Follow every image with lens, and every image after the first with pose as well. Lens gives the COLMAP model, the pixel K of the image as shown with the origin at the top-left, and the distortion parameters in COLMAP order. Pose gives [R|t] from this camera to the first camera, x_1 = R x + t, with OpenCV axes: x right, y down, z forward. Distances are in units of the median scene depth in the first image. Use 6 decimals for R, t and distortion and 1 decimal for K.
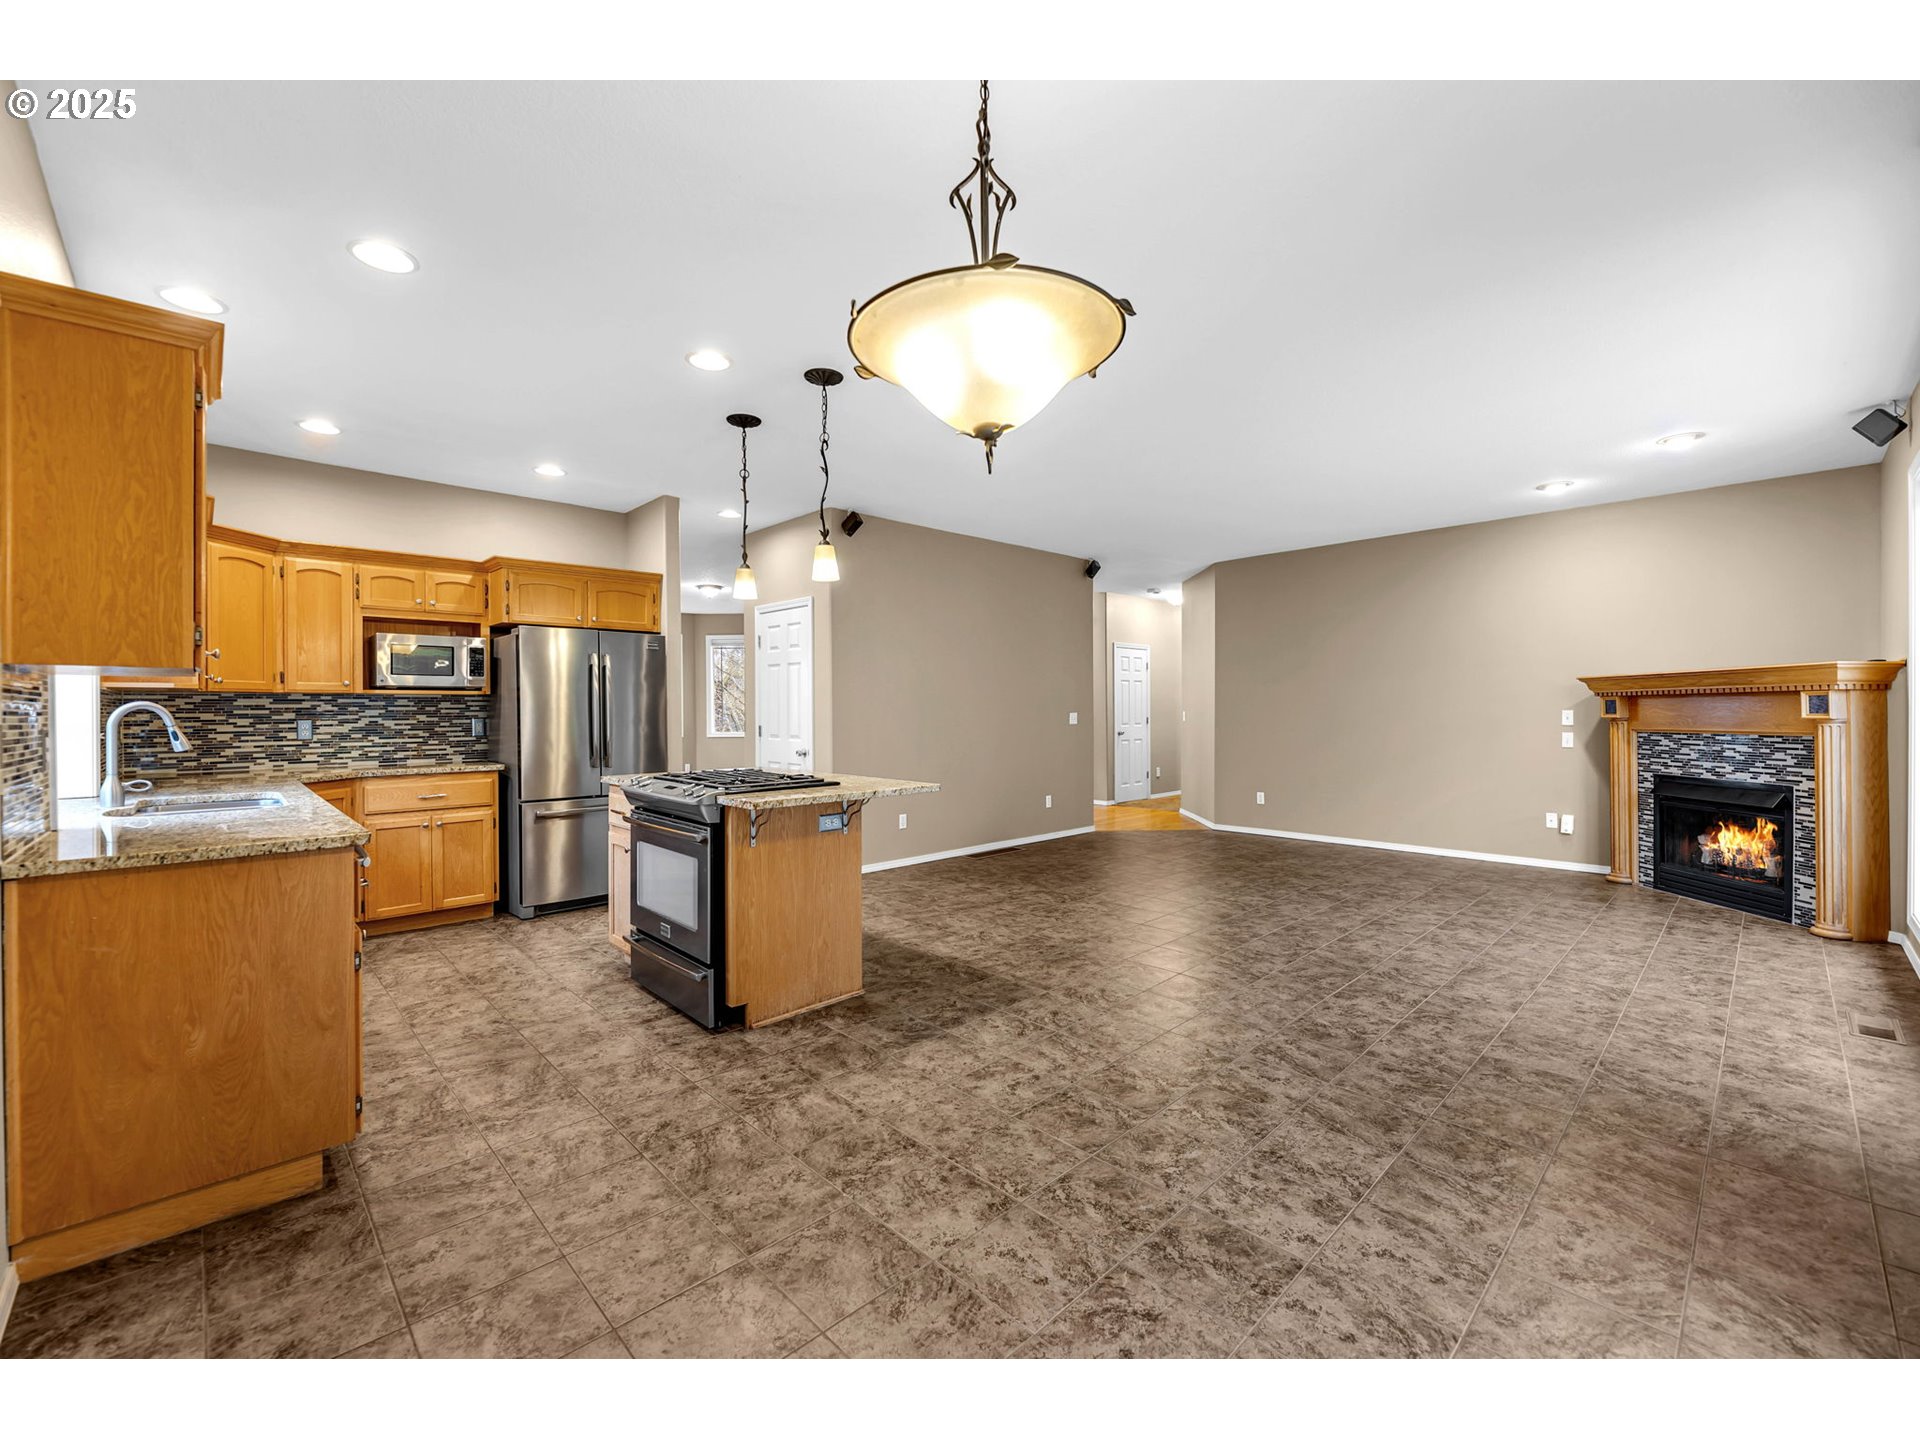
lens RADIAL K [[787.4, 0, 957.3], [0, 787.4, 711.4], [0, 0, 1]] dist [-0.006961, 0.000406]
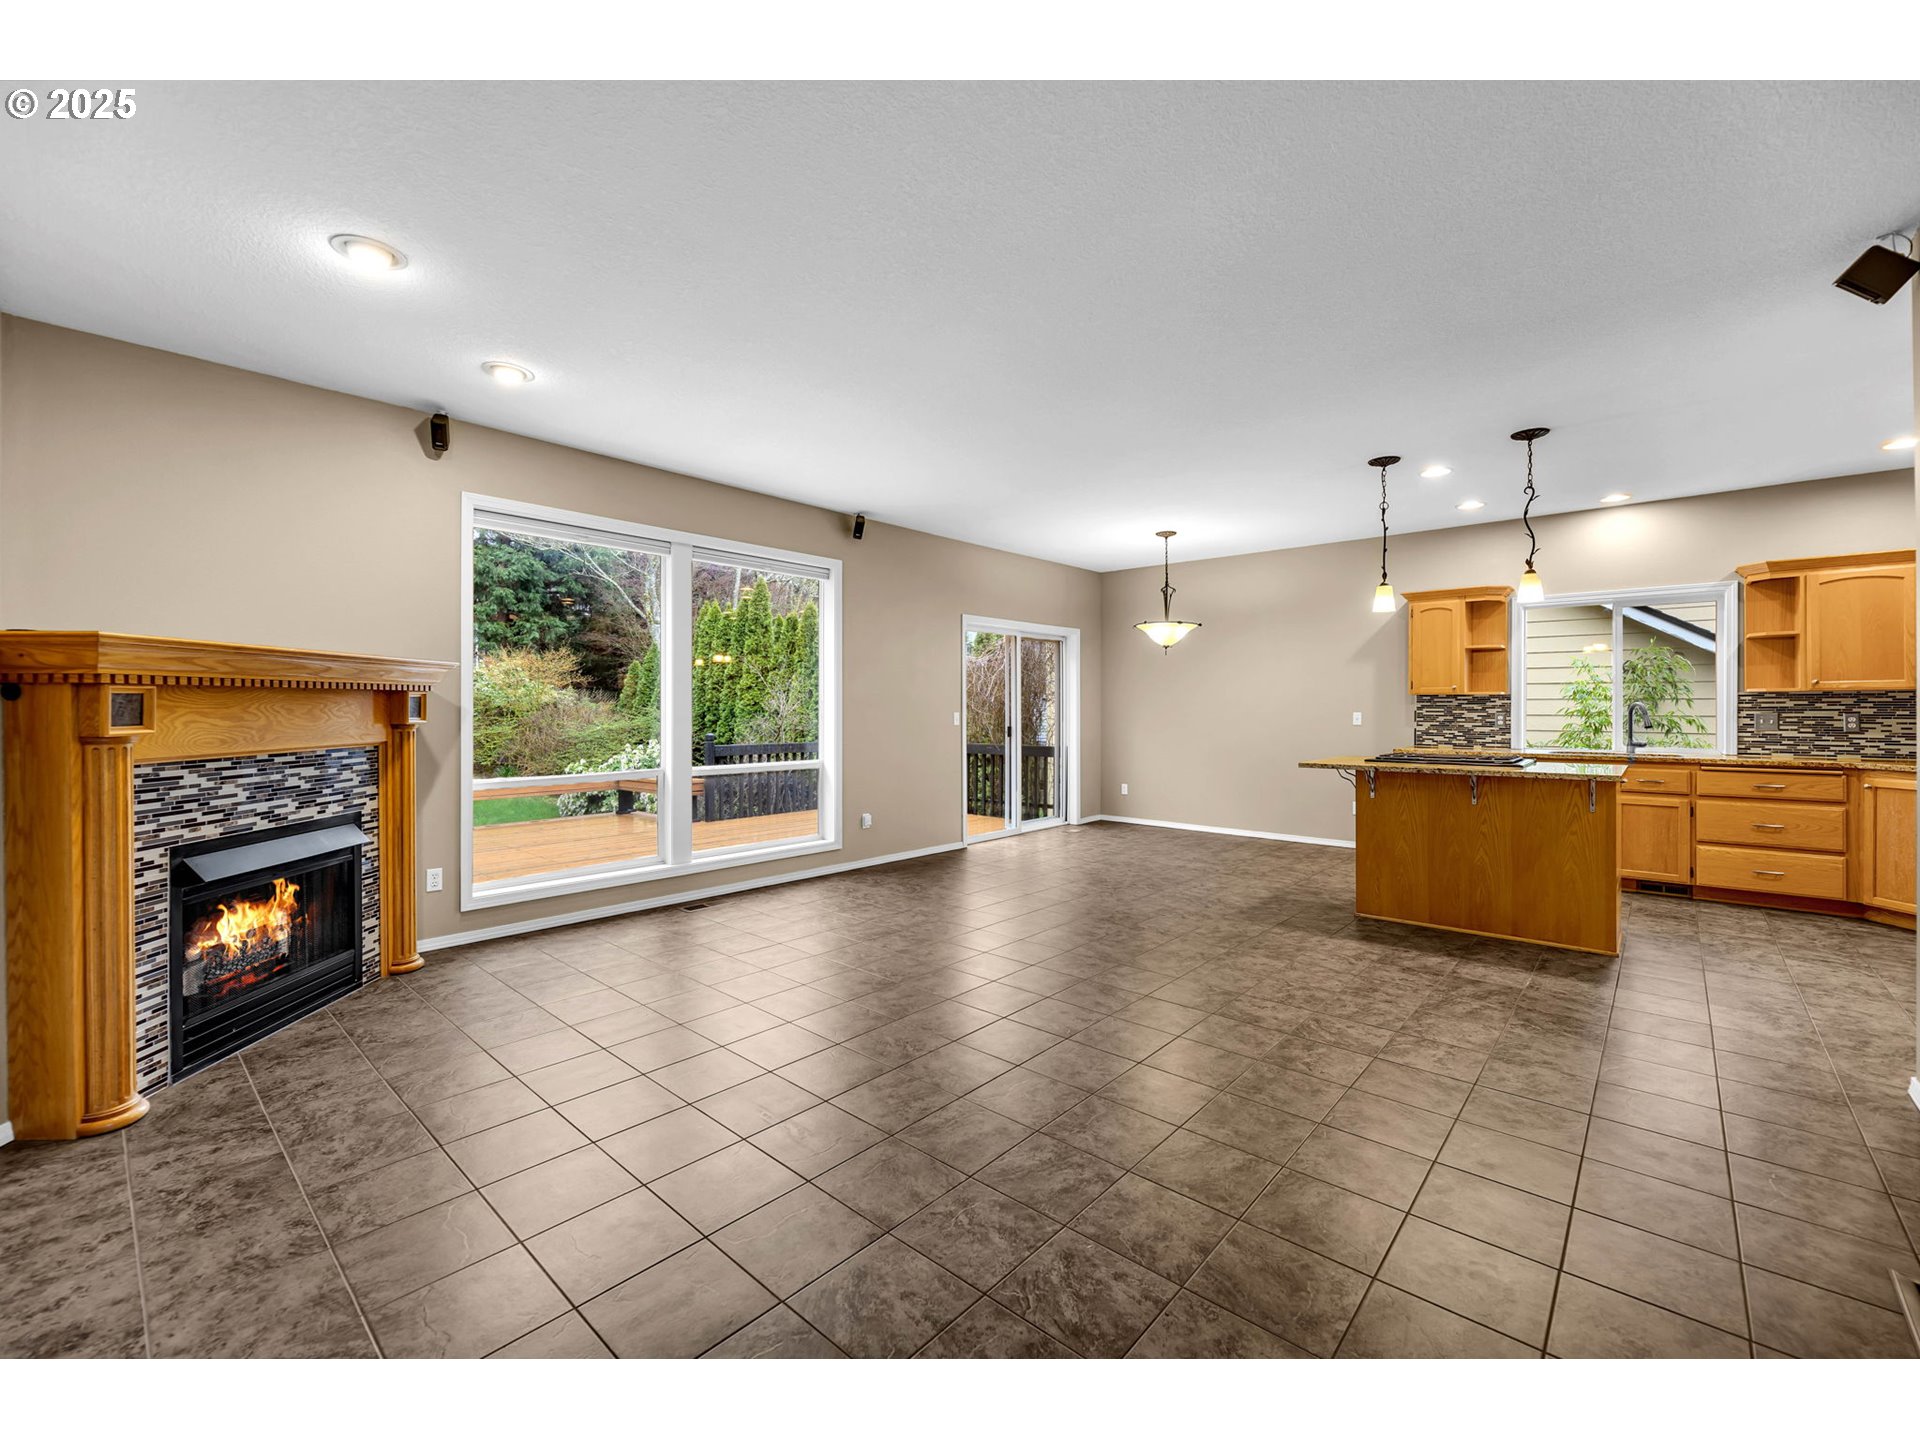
lens RADIAL K [[787.4, 0, 959.0], [0, 787.4, 709.6], [0, 0, 1]] dist [-0.006961, 0.000406]
pose [[-0.997476, 0.005553, -0.070792, 0.527331], [0.005279, 0.999978, 0.004061, -0.006613], [0.070813, 0.003677, -0.997483, 1.844020]]
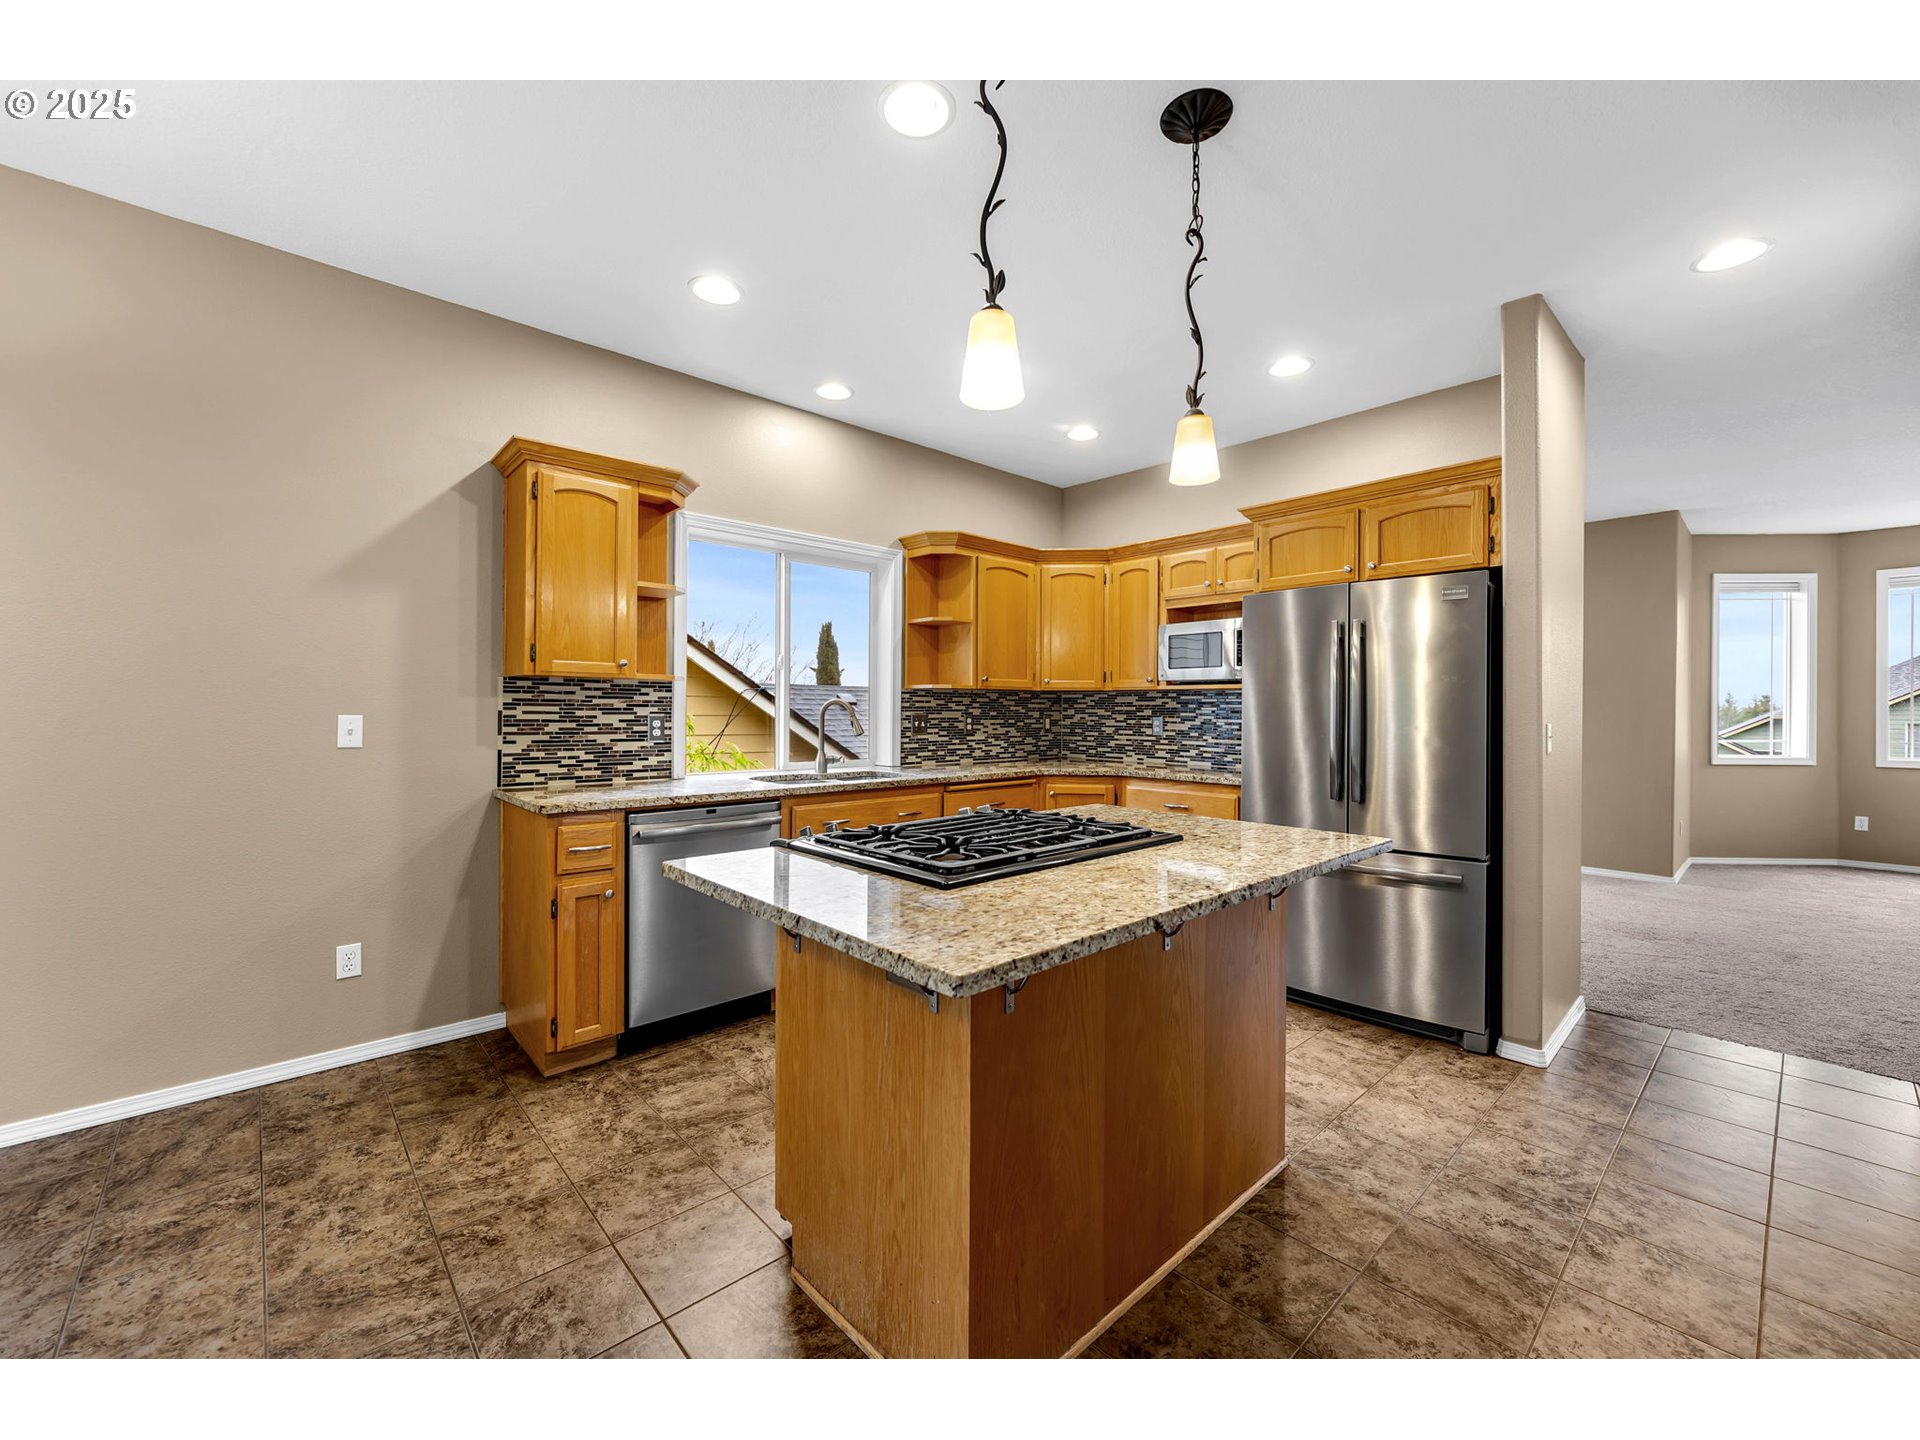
lens RADIAL K [[770.2, 0, 945.8], [0, 770.2, 713.9], [0, 0, 1]] dist [-0.001134, 0.000667]
pose [[-0.031263, 0.012306, -0.999435, 0.197140], [-0.009518, 0.999875, 0.012609, -0.002795], [0.999466, 0.009907, -0.031142, 0.794502]]
